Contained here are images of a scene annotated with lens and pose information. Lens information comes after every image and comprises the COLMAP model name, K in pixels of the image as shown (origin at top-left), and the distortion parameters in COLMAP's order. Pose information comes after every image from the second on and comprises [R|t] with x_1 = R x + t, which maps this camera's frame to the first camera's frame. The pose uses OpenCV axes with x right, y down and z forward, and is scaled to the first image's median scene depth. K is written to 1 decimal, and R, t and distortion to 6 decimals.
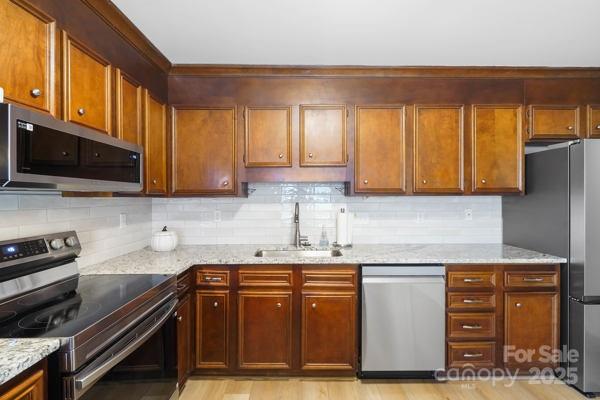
lens RADIAL K [[275.1, 0, 302.0], [0, 275.1, 203.0], [0, 0, 1]] dist [-0.000671, 0.000095]
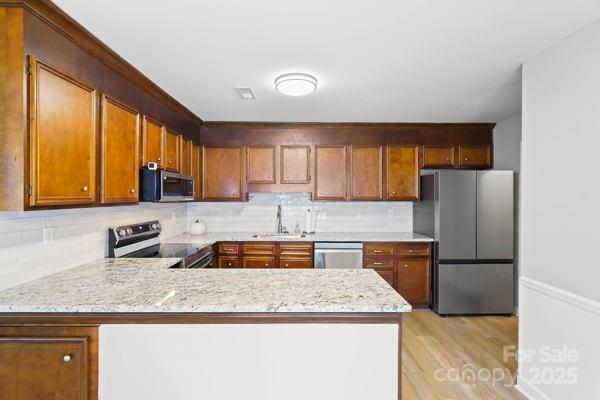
lens RADIAL K [[275.1, 0, 302.0], [0, 275.1, 203.0], [0, 0, 1]] dist [-0.000671, 0.000095]
pose [[0.999991, 0.004165, 0.000392, 0.117426], [-0.004167, 0.999981, 0.004434, -0.023350], [-0.000373, -0.004436, 0.999990, -0.627064]]
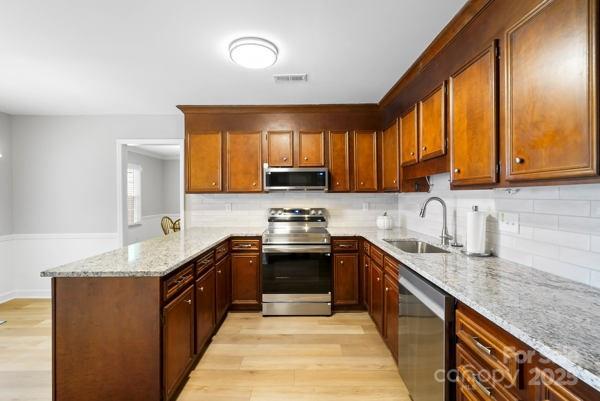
lens RADIAL K [[275.6, 0, 300.0], [0, 275.6, 200.5], [0, 0, 1]] dist [-0.033577, -0.000066]
pose [[-0.018067, 0.019319, -0.999650, 0.982151], [-0.012776, 0.999727, 0.019551, -0.002051], [0.999755, 0.013124, -0.017815, 0.573437]]
